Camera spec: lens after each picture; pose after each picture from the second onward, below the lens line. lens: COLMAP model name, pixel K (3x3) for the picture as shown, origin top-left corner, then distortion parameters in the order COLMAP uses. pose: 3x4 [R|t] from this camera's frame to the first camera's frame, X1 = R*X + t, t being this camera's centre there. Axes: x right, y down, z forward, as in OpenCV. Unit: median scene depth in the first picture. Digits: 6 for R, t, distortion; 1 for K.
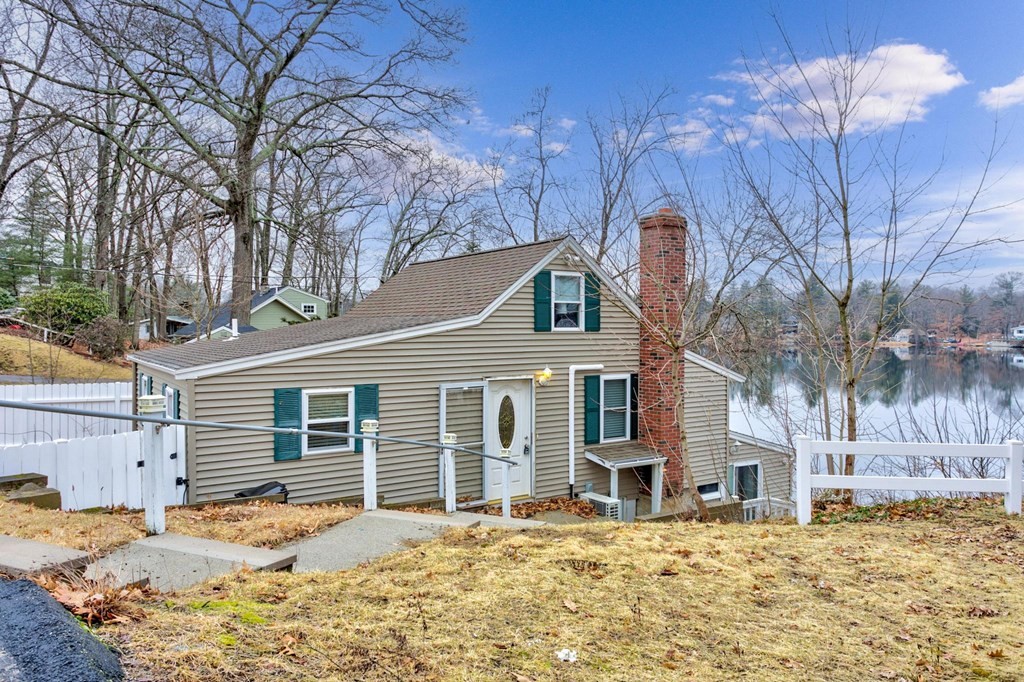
lens RADIAL K [[714.6, 0, 515.1], [0, 714.6, 335.0], [0, 0, 1]] dist [0.013141, 0.005018]
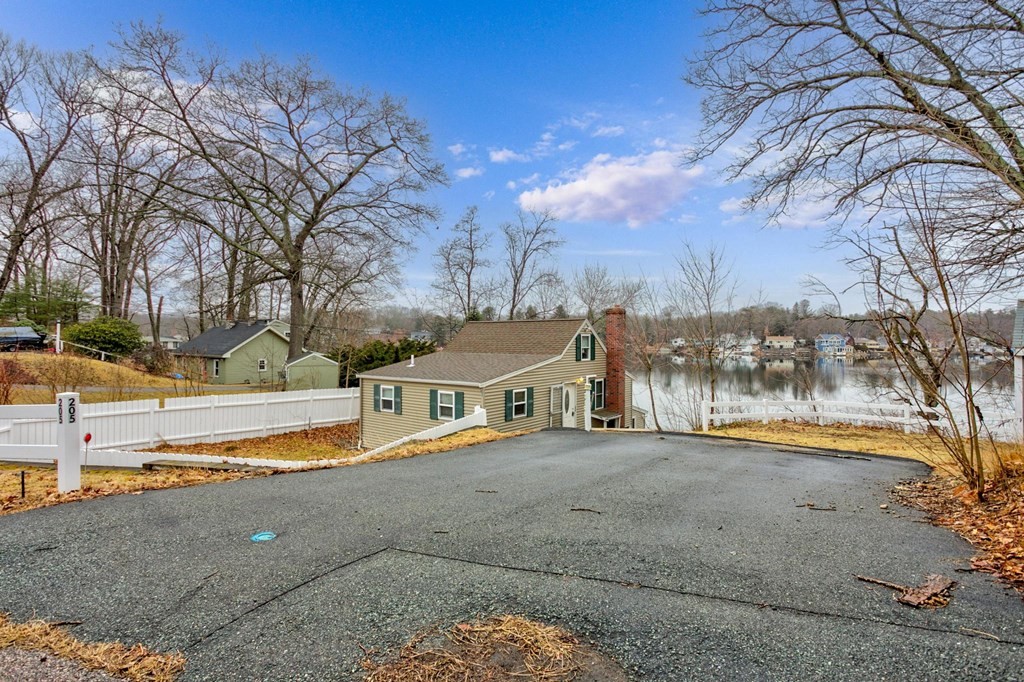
lens RADIAL K [[524.4, 0, 511.2], [0, 524.4, 334.8], [0, 0, 1]] dist [0.008837, 0.002798]
pose [[0.947835, -0.000419, 0.318760, -0.686820], [0.005533, 0.999870, -0.015138, -0.063771], [-0.318712, 0.016112, 0.947715, -0.503691]]
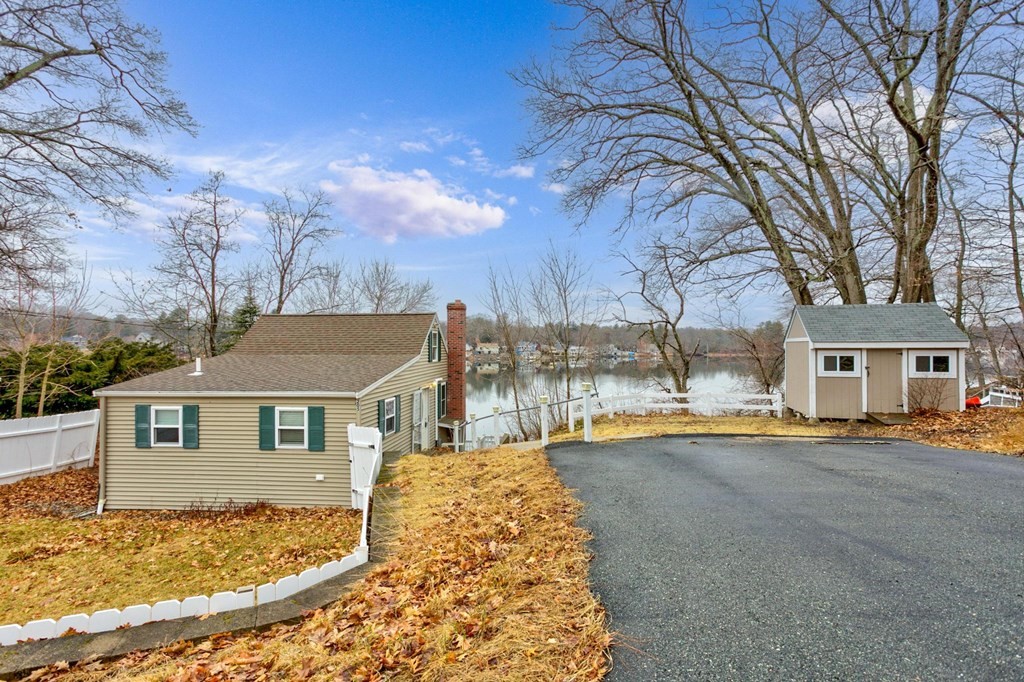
lens RADIAL K [[498.3, 0, 518.5], [0, 498.3, 347.2], [0, 0, 1]] dist [0.017240, 0.005297]
pose [[0.628465, -0.005560, 0.777818, -0.855244], [0.011432, 0.999932, -0.002089, -0.039659], [-0.777754, 0.010205, 0.628487, -0.034602]]
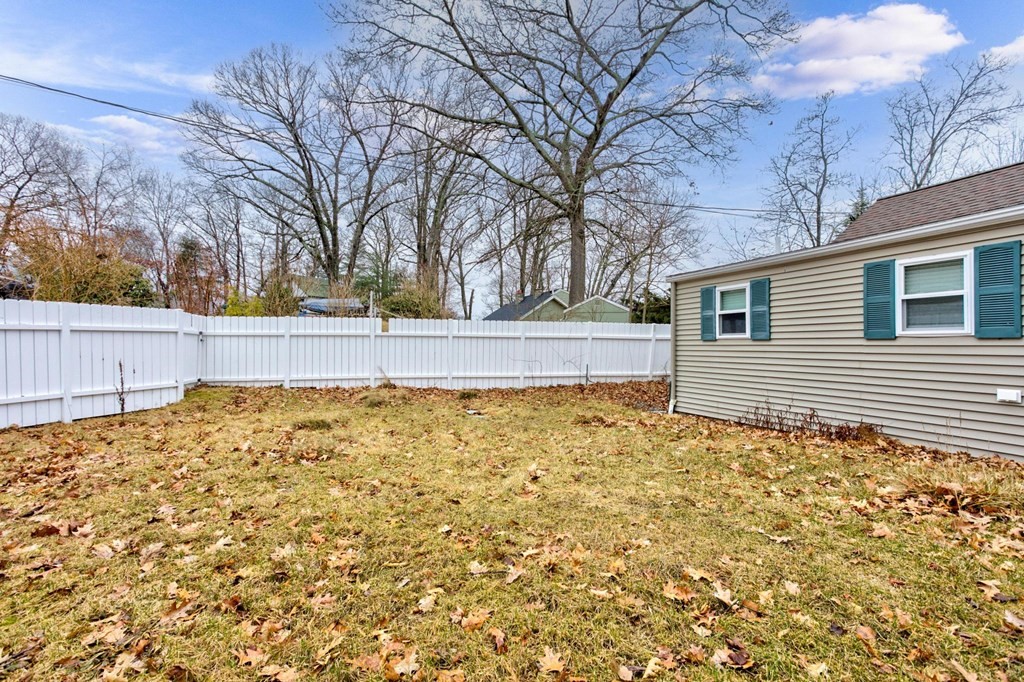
lens RADIAL K [[498.3, 0, 507.9], [0, 498.3, 341.7], [0, 0, 1]] dist [0.017240, 0.005297]
pose [[0.974104, -0.006583, -0.226006, -0.689927], [0.002375, 0.999819, -0.018884, 0.150431], [0.226090, 0.017858, 0.973943, 0.304933]]
